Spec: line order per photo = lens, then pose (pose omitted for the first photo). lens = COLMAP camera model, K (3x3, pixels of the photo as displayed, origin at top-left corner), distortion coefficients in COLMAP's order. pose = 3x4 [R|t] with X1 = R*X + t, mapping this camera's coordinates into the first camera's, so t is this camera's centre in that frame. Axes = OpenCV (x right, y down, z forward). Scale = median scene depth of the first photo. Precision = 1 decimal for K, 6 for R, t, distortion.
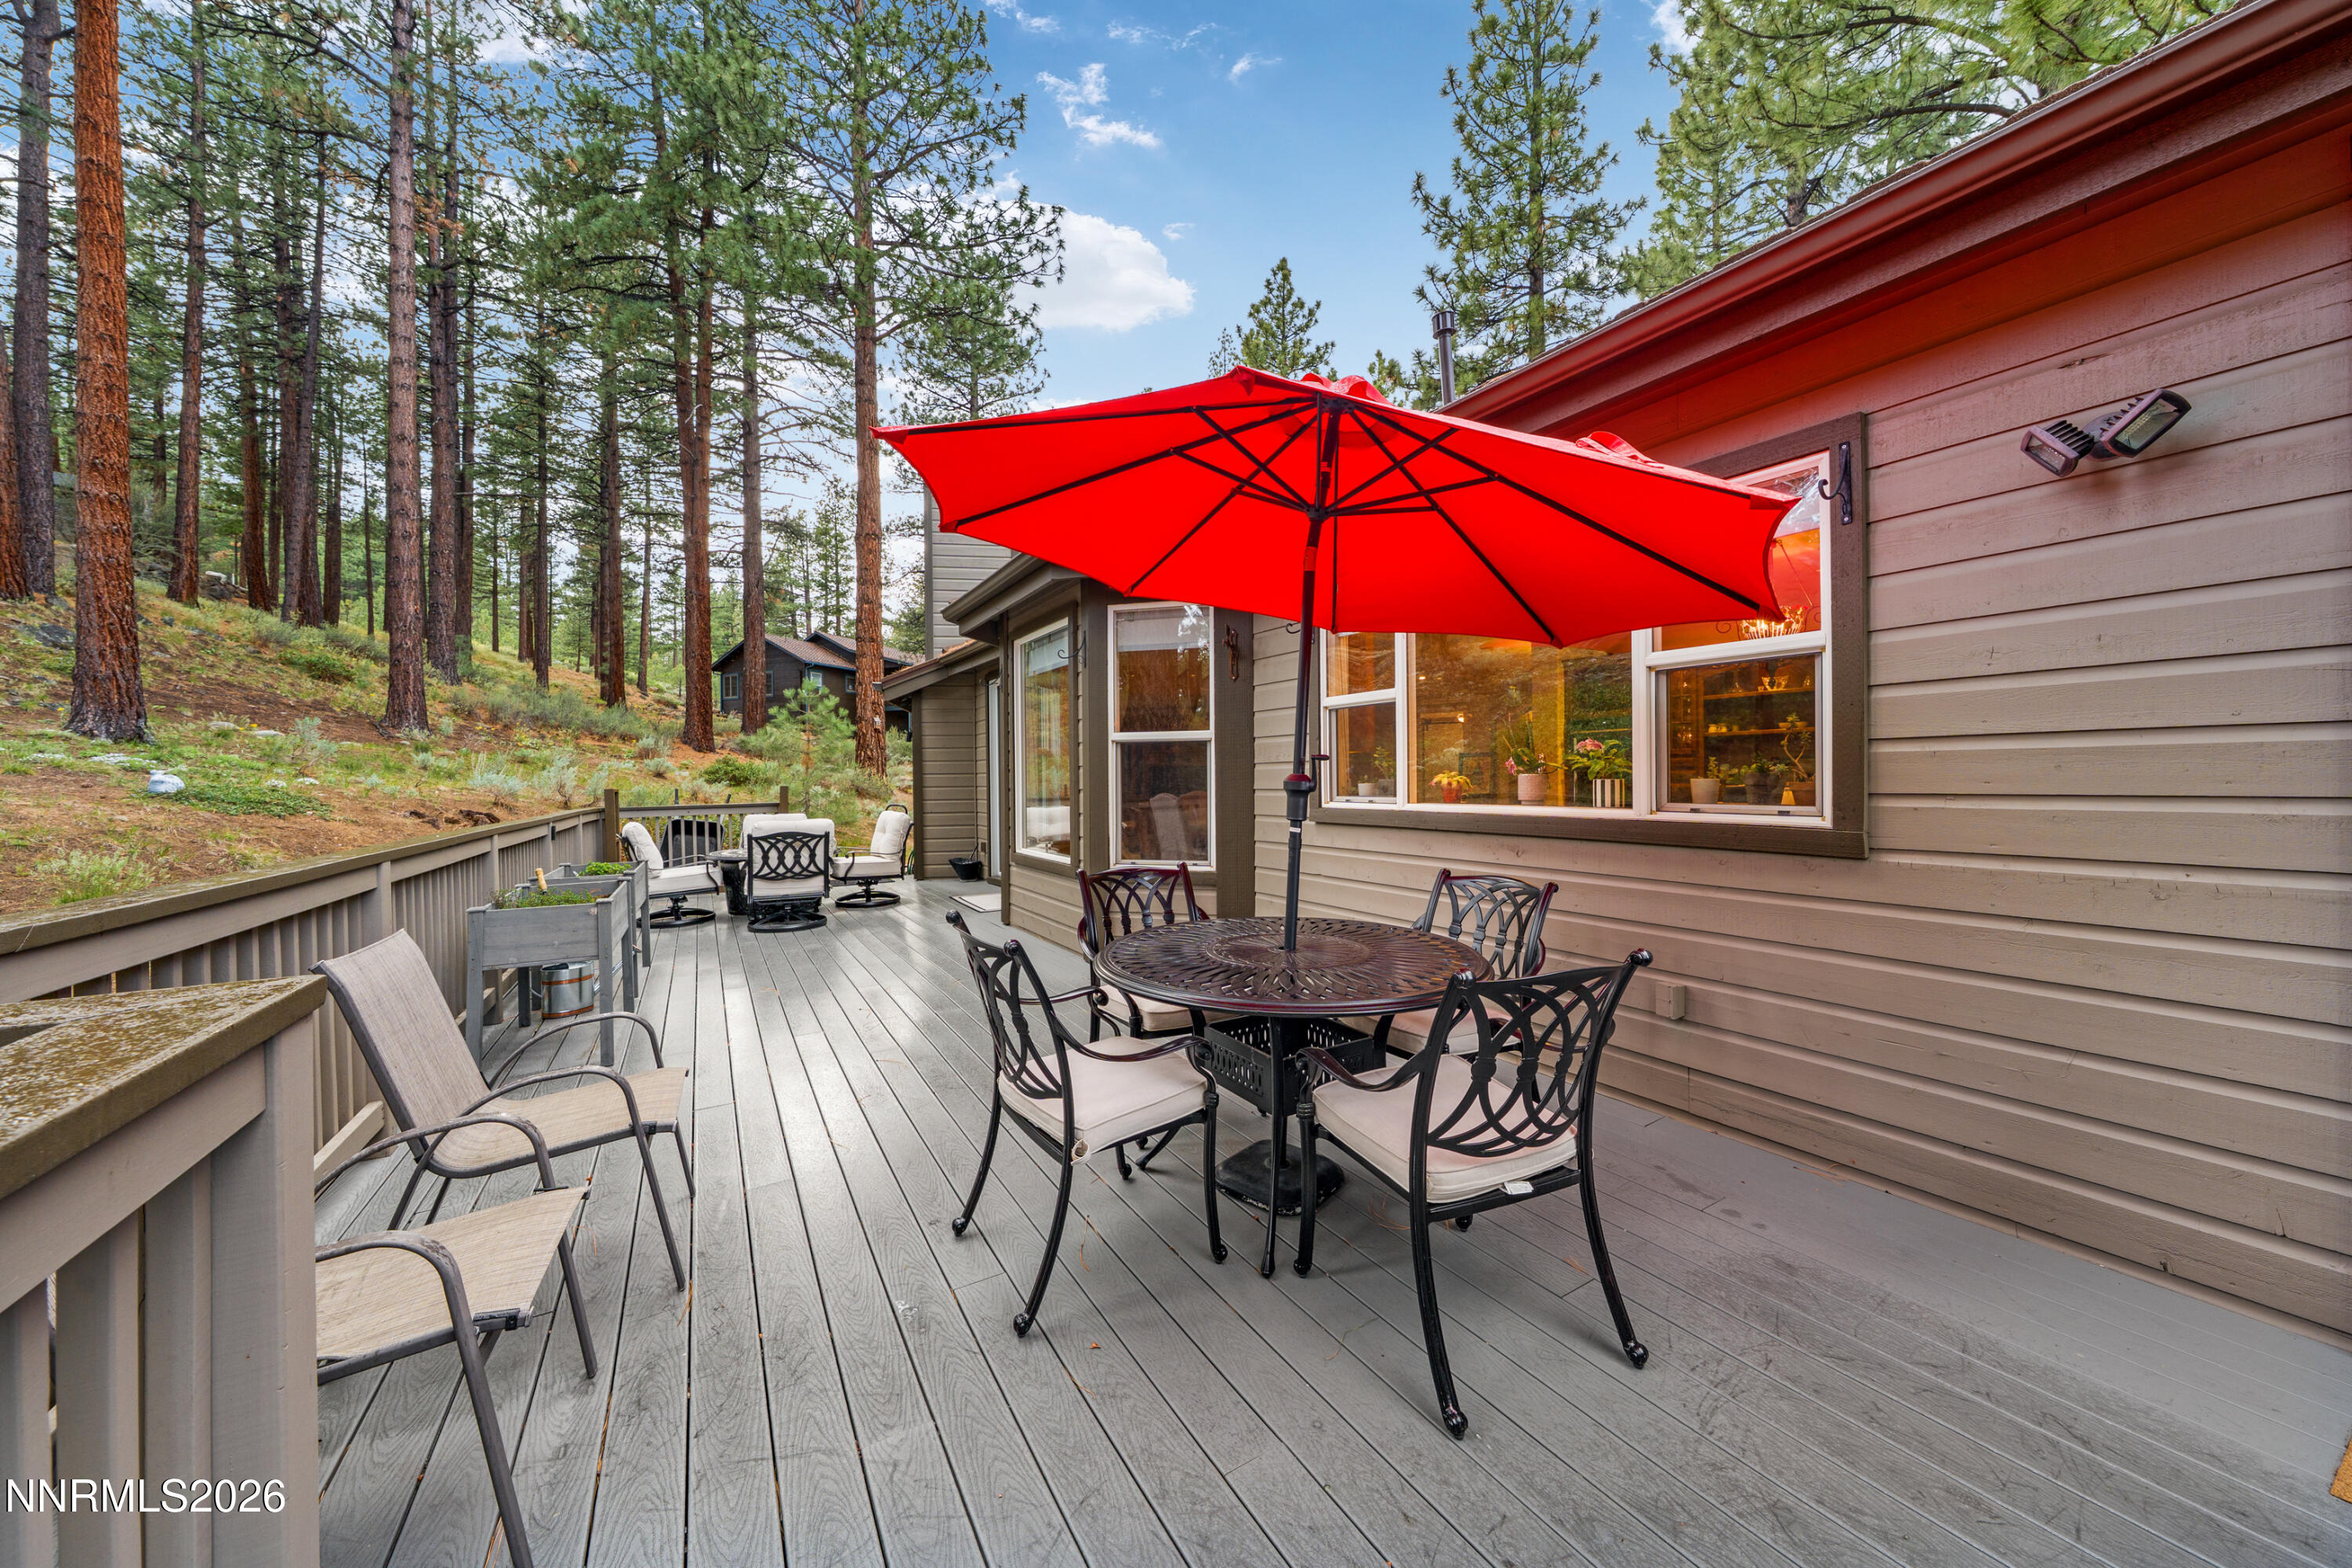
lens RADIAL K [[806.9, 0, 1179.1], [0, 806.9, 774.8], [0, 0, 1]] dist [-0.002009, -0.000164]
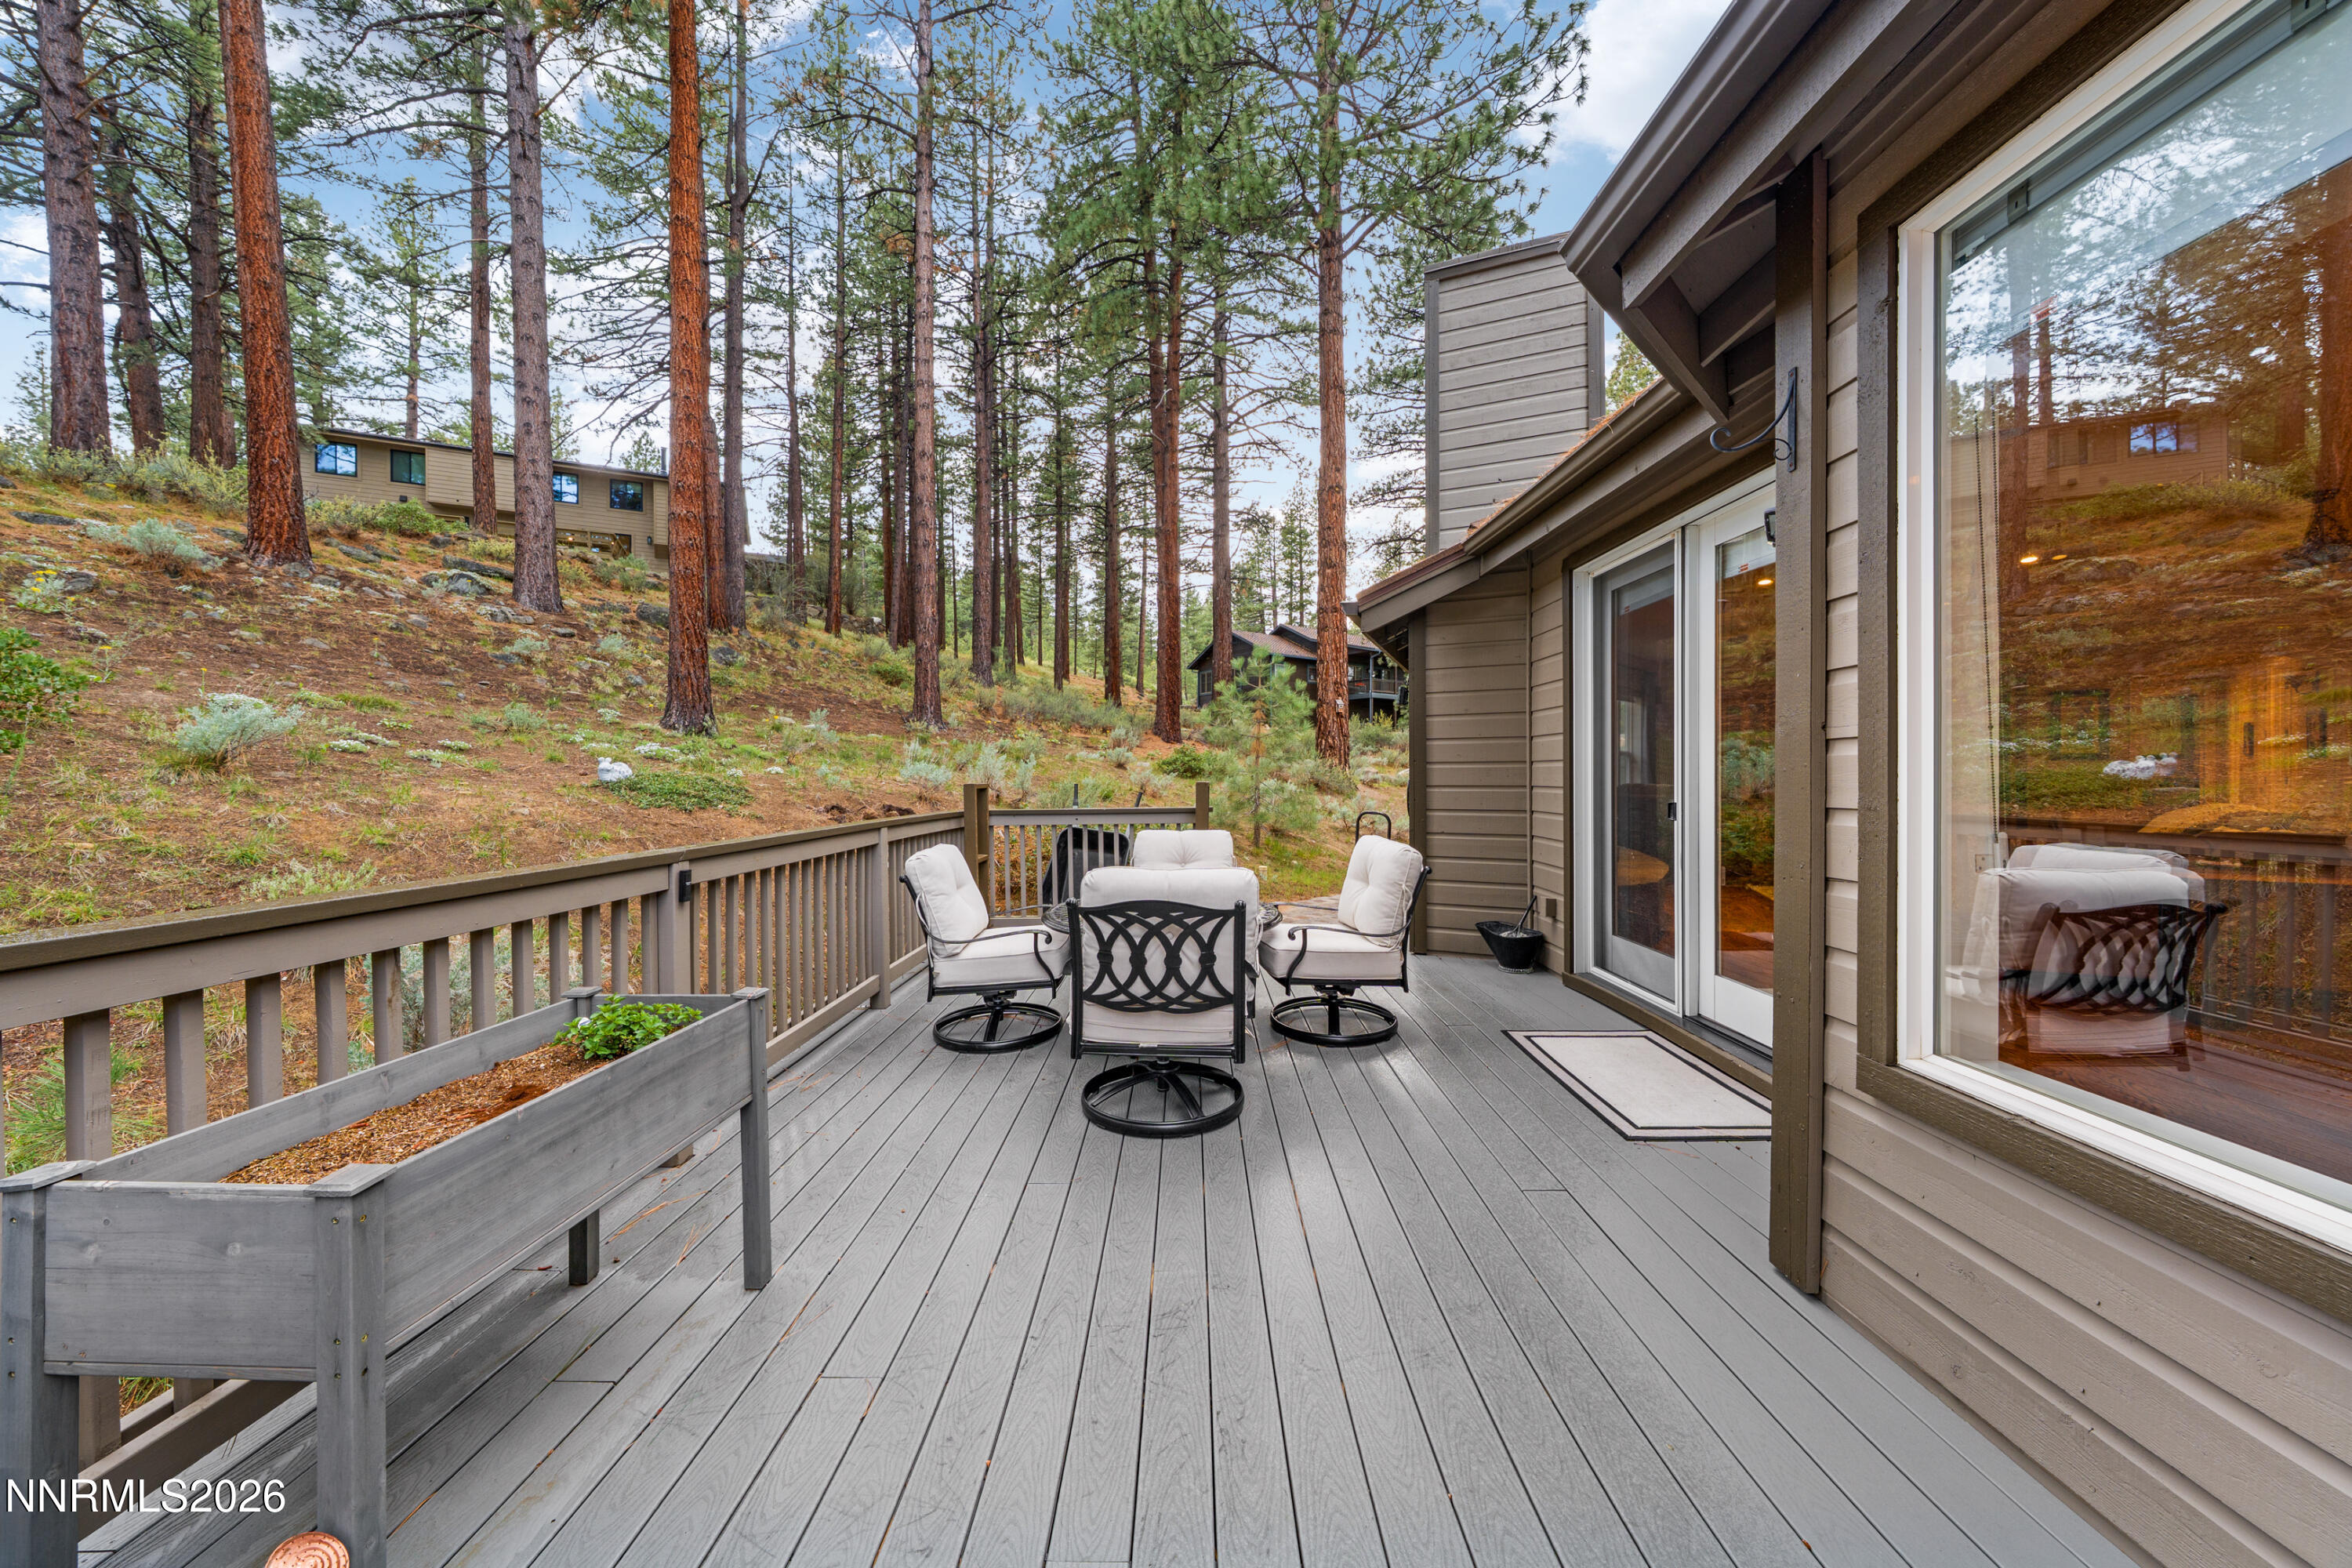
lens RADIAL K [[807.4, 0, 1177.1], [0, 807.4, 797.9], [0, 0, 1]] dist [-0.001768, -0.000266]
pose [[0.851273, 0.022300, -0.524249, -0.062642], [-0.002311, 0.999246, 0.038752, 0.000774], [0.524718, -0.031777, 0.850683, 0.158843]]
